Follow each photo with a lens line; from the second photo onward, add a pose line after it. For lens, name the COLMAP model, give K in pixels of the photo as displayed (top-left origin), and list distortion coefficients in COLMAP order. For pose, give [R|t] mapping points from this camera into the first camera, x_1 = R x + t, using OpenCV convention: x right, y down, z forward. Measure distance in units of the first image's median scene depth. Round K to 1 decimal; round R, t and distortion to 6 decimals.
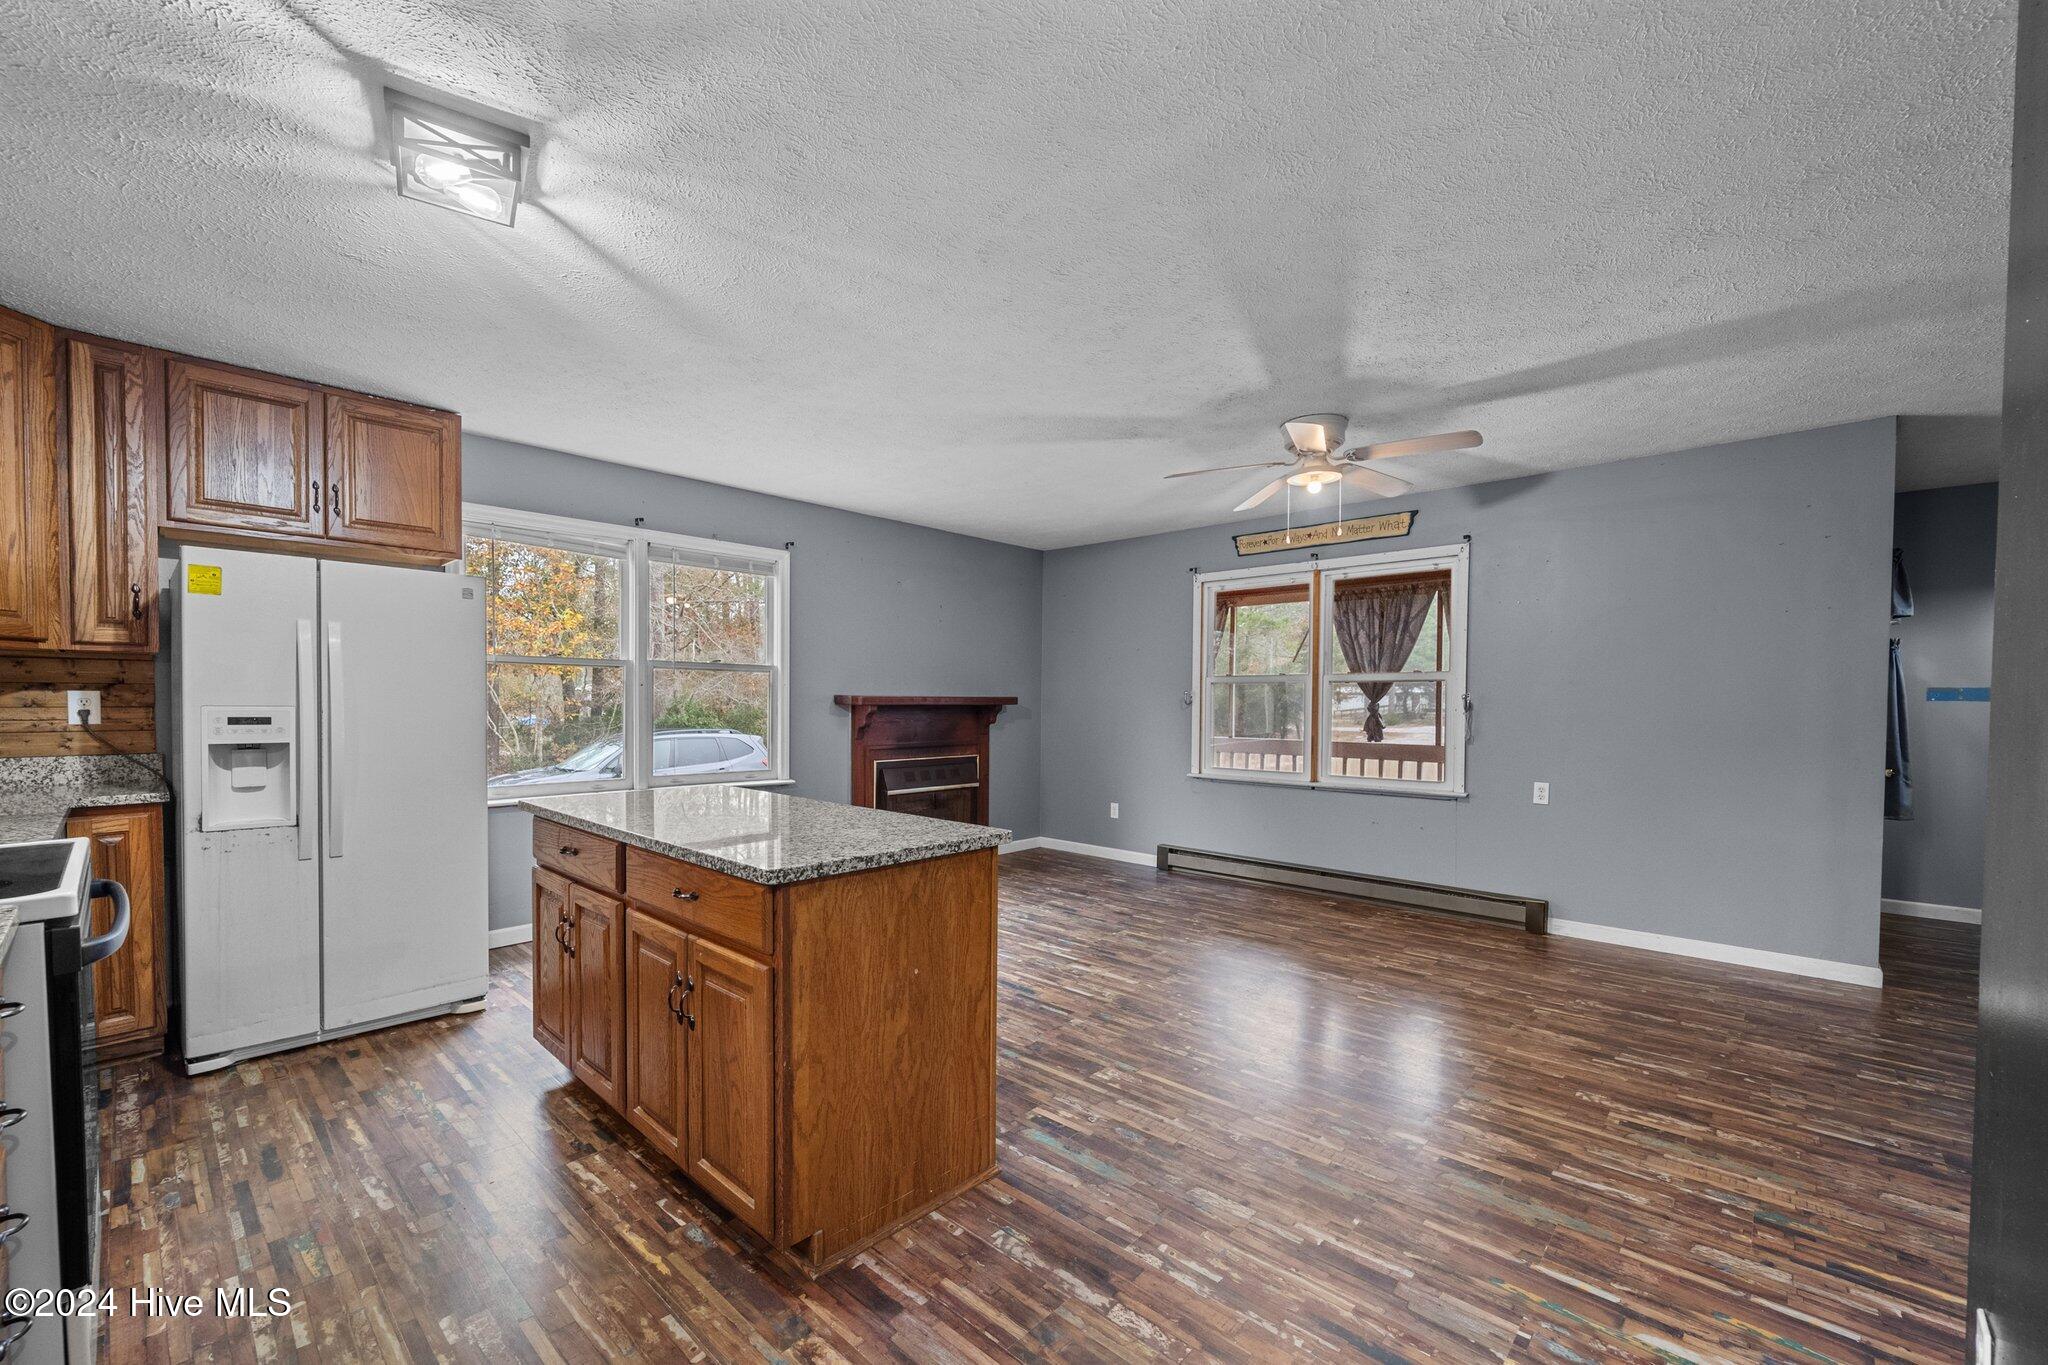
lens RADIAL K [[810.9, 0, 1020.5], [0, 810.9, 729.5], [0, 0, 1]] dist [0.001212, -0.000497]
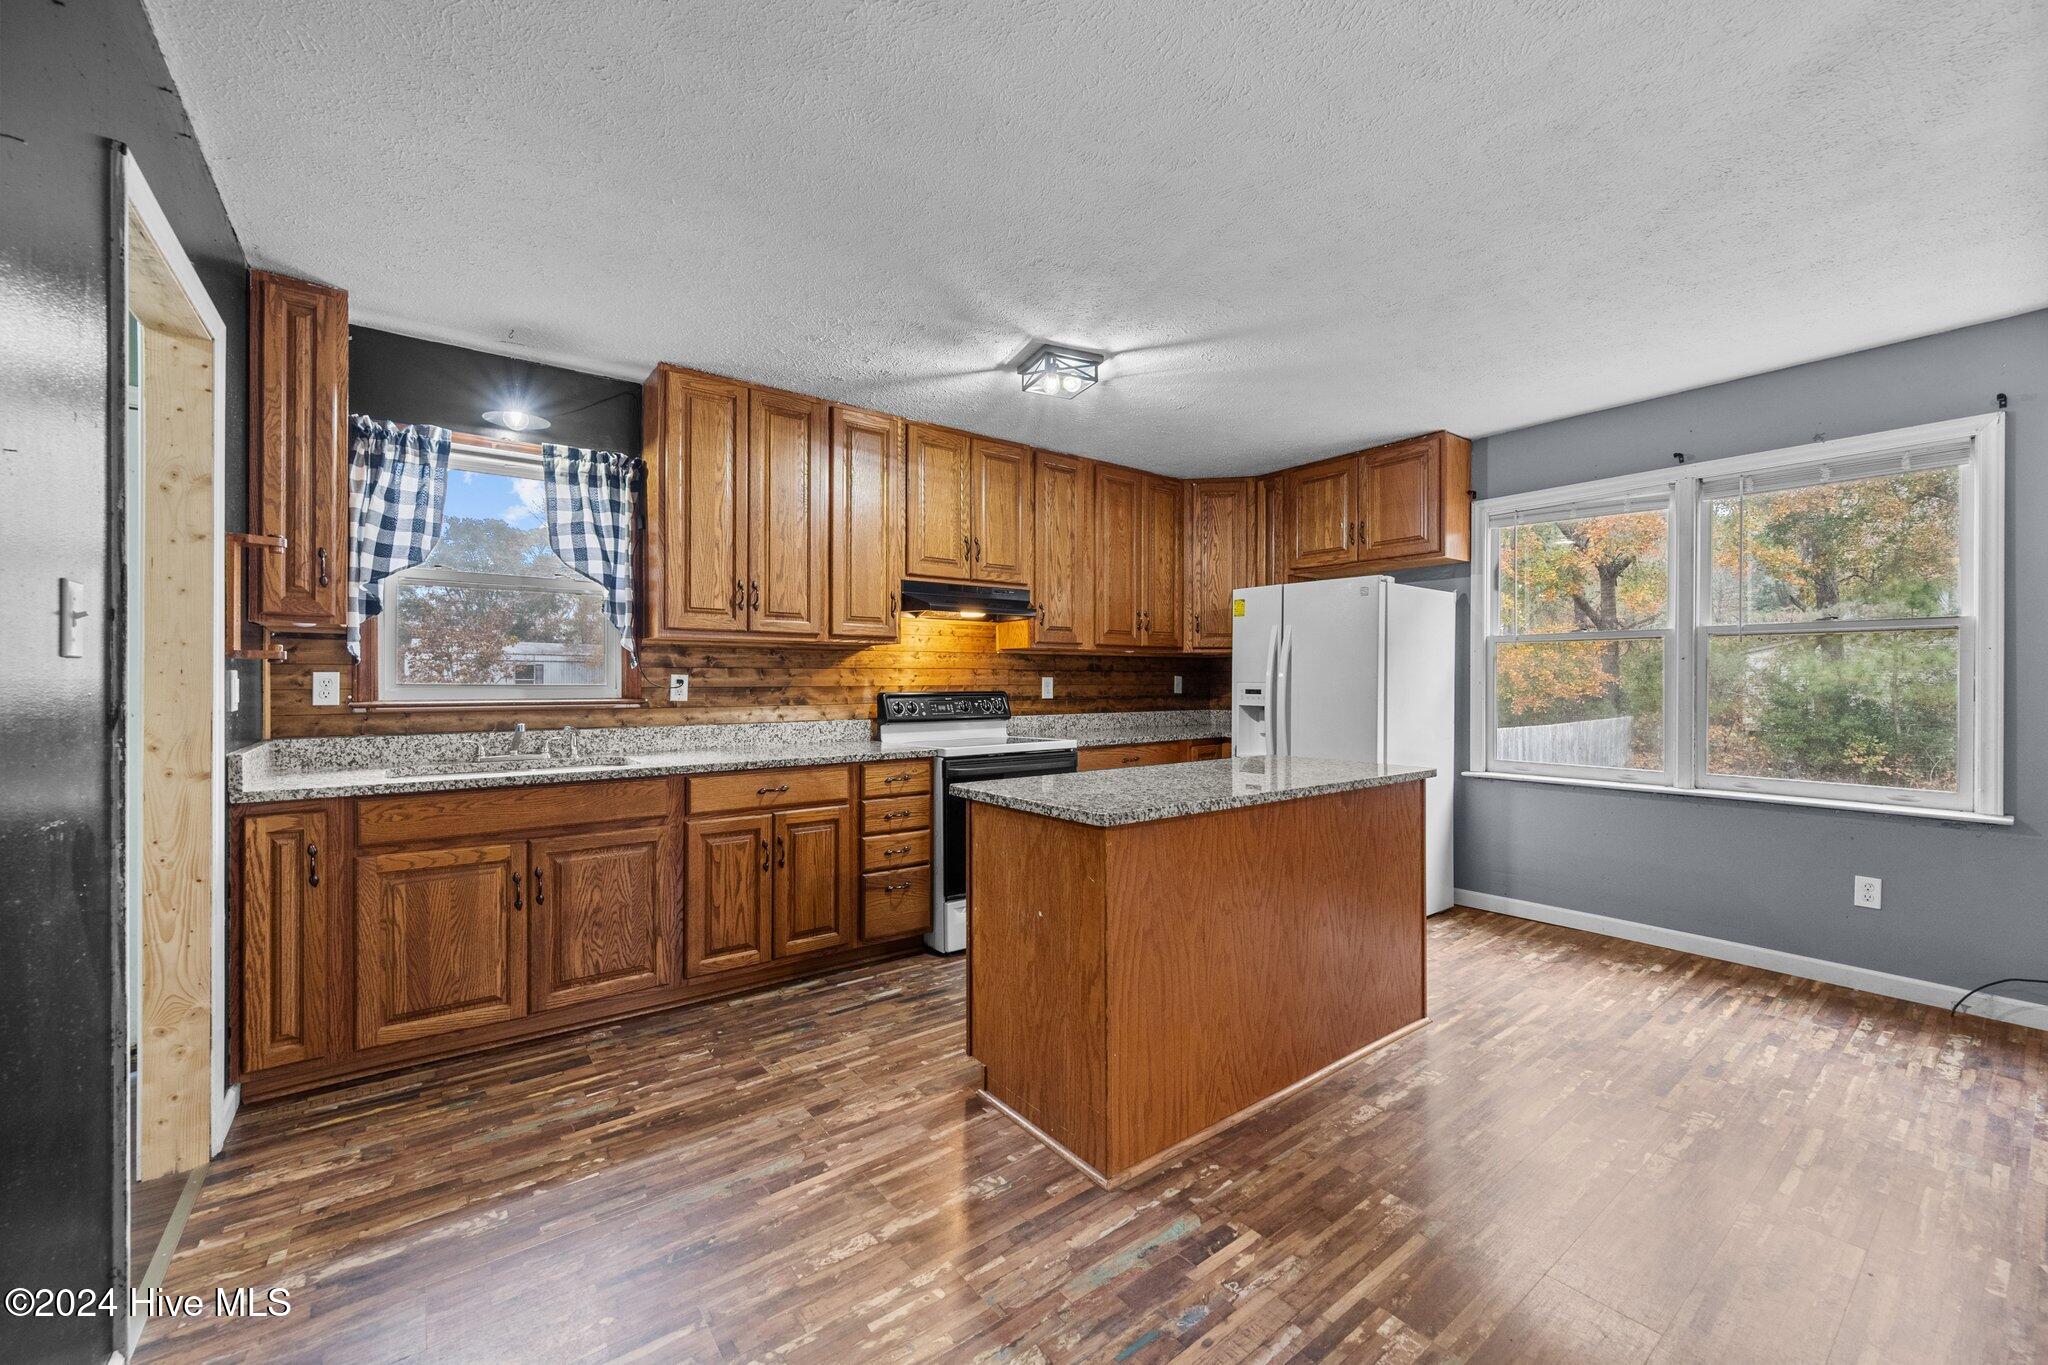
lens RADIAL K [[810.9, 0, 1036.6], [0, 810.9, 676.8], [0, 0, 1]] dist [0.001212, -0.000497]
pose [[-0.158916, -0.010909, -0.987232, 0.583248], [-0.032954, 0.999440, -0.005739, -0.014076], [0.986742, 0.031622, -0.159186, 0.688227]]
